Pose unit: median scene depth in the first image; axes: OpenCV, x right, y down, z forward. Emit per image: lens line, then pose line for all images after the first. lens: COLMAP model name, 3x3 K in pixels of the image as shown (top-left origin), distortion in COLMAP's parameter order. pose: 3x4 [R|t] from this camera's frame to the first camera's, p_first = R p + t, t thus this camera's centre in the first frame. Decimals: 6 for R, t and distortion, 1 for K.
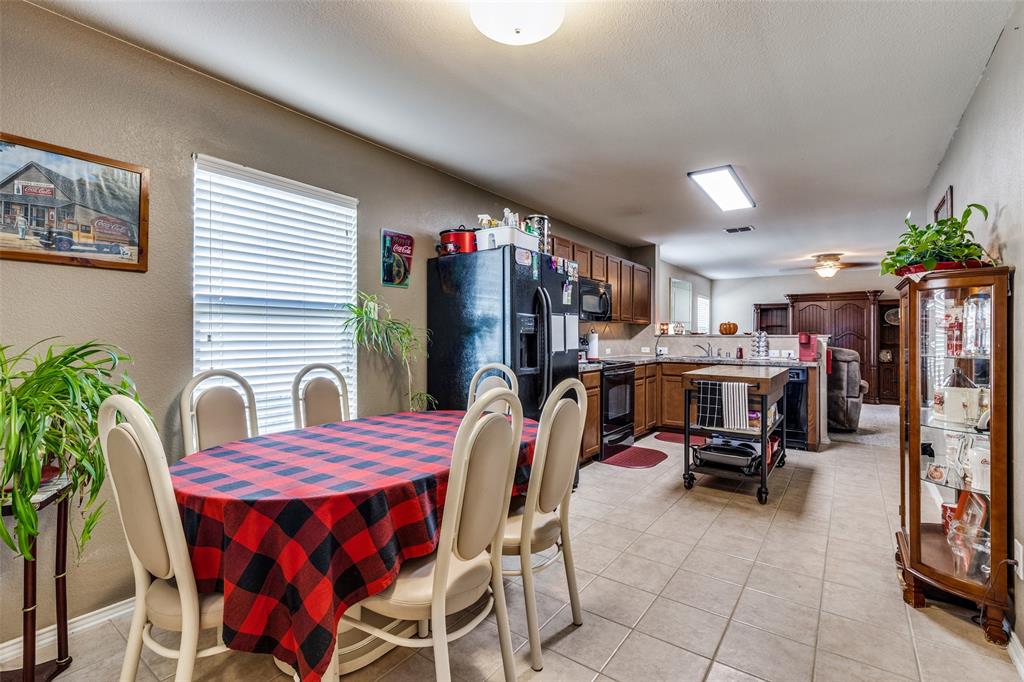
lens RADIAL K [[453.3, 0, 520.4], [0, 453.3, 337.6], [0, 0, 1]] dist [0.000104, -0.000677]
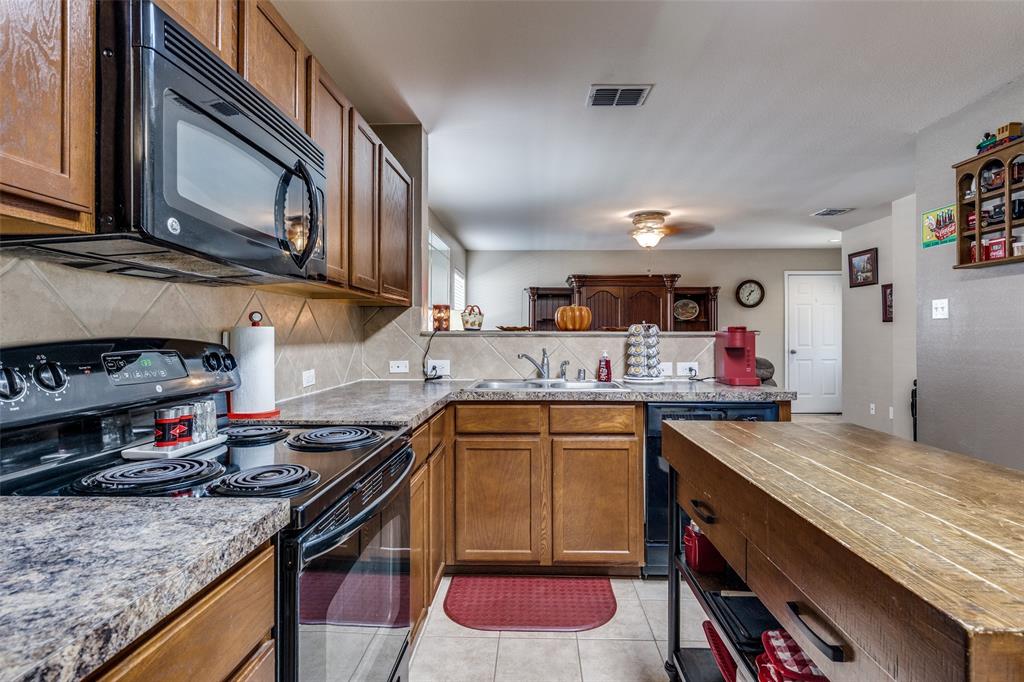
lens RADIAL K [[514.2, 0, 516.4], [0, 514.2, 332.9], [0, 0, 1]] dist [0.006038, 0.000098]
pose [[0.831586, -0.000922, 0.555395, 0.114562], [0.004766, 0.999974, -0.005475, -0.002247], [-0.555375, 0.007200, 0.831569, 0.627300]]
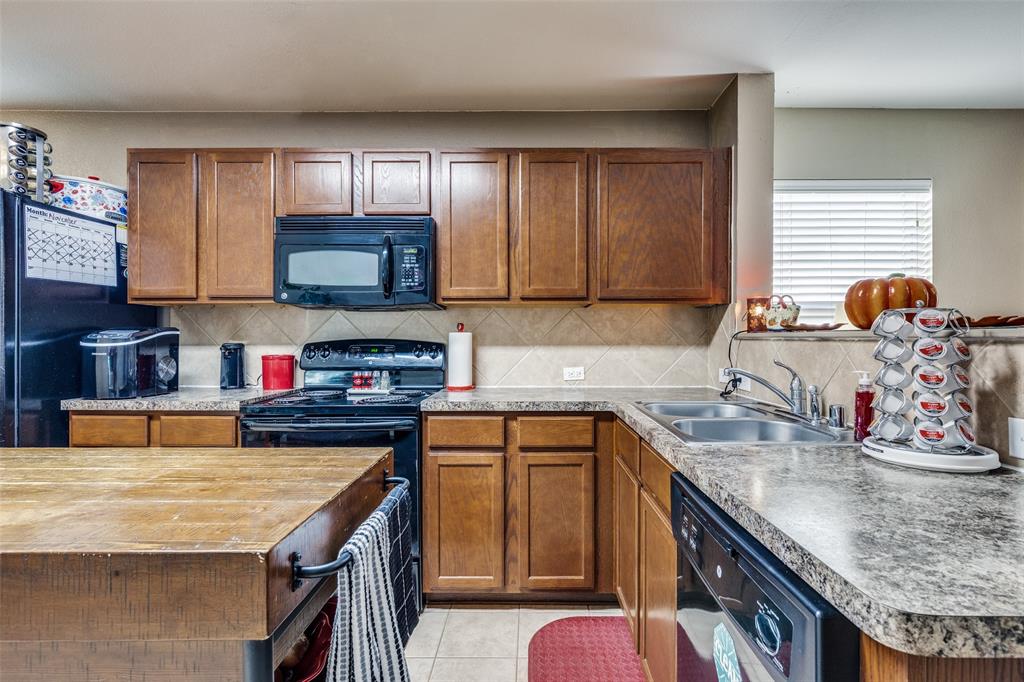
lens RADIAL K [[492.3, 0, 516.9], [0, 492.3, 344.1], [0, 0, 1]] dist [0.001087, -0.000503]
pose [[0.589996, 0.004244, -0.807395, 0.588571], [-0.001811, 0.999991, 0.003933, 0.000612], [0.807404, -0.000858, 0.589998, 0.744338]]
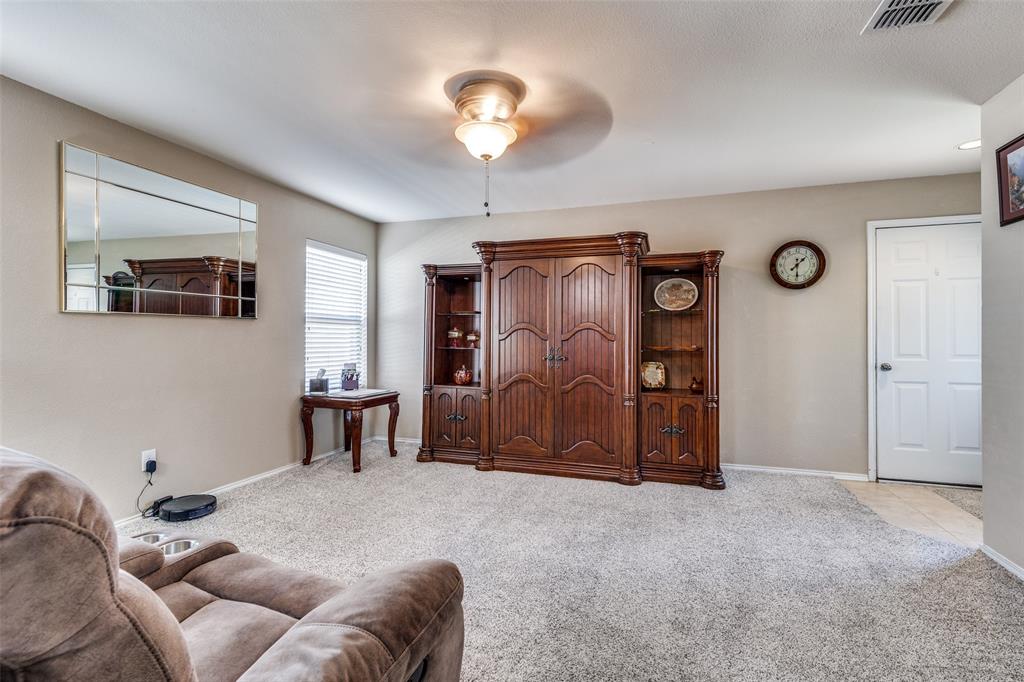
lens RADIAL K [[453.3, 0, 509.3], [0, 453.3, 339.4], [0, 0, 1]] dist [0.000104, -0.000677]
pose [[0.955047, 0.001105, 0.296452, 0.790418], [-0.001161, 0.999999, 0.000011, 0.004170], [-0.296451, -0.000355, 0.955048, 0.896748]]
